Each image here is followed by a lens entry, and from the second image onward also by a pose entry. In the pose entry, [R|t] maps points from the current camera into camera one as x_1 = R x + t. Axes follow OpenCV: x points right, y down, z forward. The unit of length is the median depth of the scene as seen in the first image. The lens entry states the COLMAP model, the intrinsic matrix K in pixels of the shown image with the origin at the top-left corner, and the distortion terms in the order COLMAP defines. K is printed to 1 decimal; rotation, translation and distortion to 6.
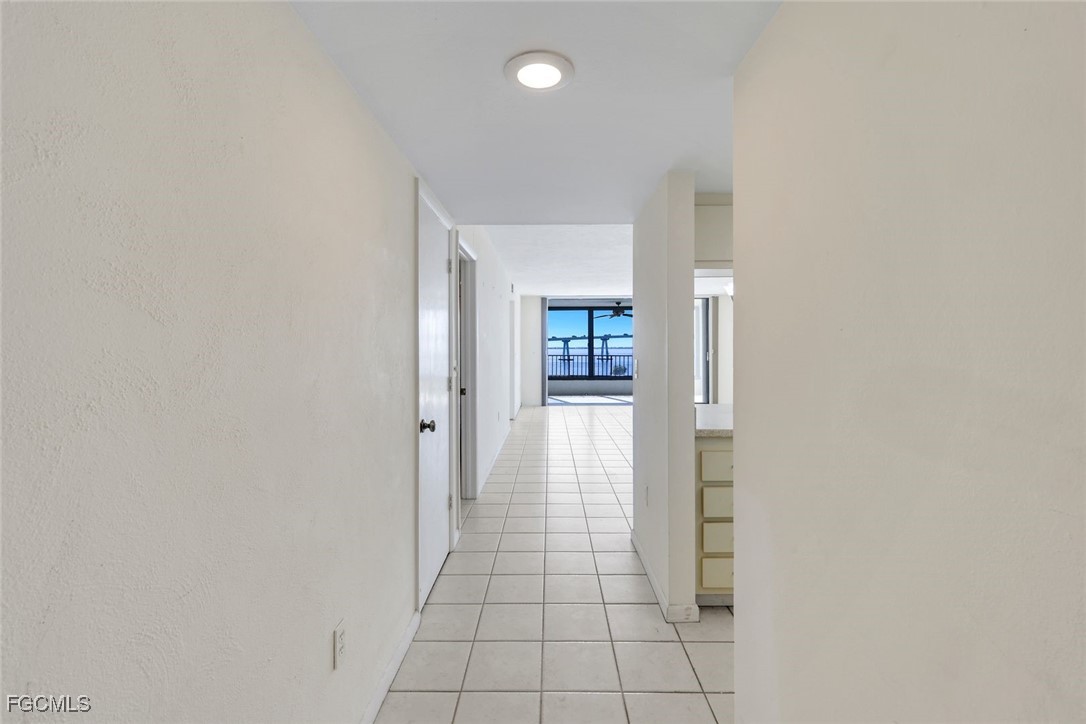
lens RADIAL K [[475.9, 0, 543.6], [0, 475.9, 349.4], [0, 0, 1]] dist [0.000125, -0.000006]
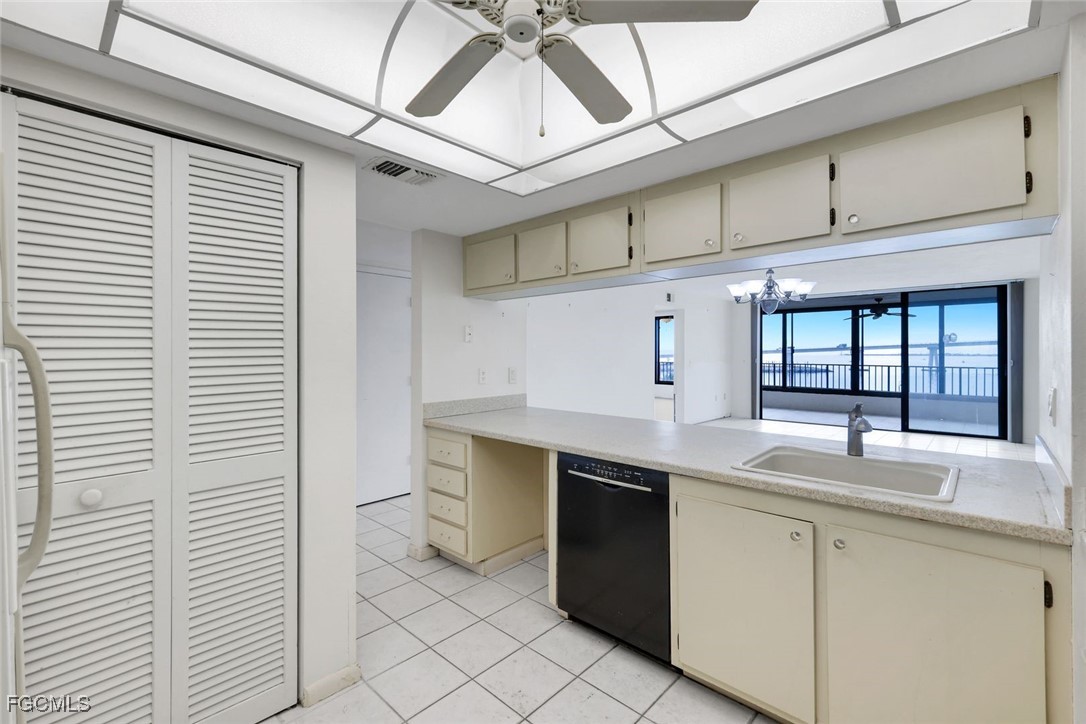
lens RADIAL K [[475.9, 0, 543.6], [0, 475.9, 349.4], [0, 0, 1]] dist [0.000125, -0.000006]
pose [[0.741208, -0.000788, -0.671275, 0.271674], [-0.007869, 0.999920, -0.009863, -0.002351], [0.671229, 0.012593, 0.741143, 0.042487]]
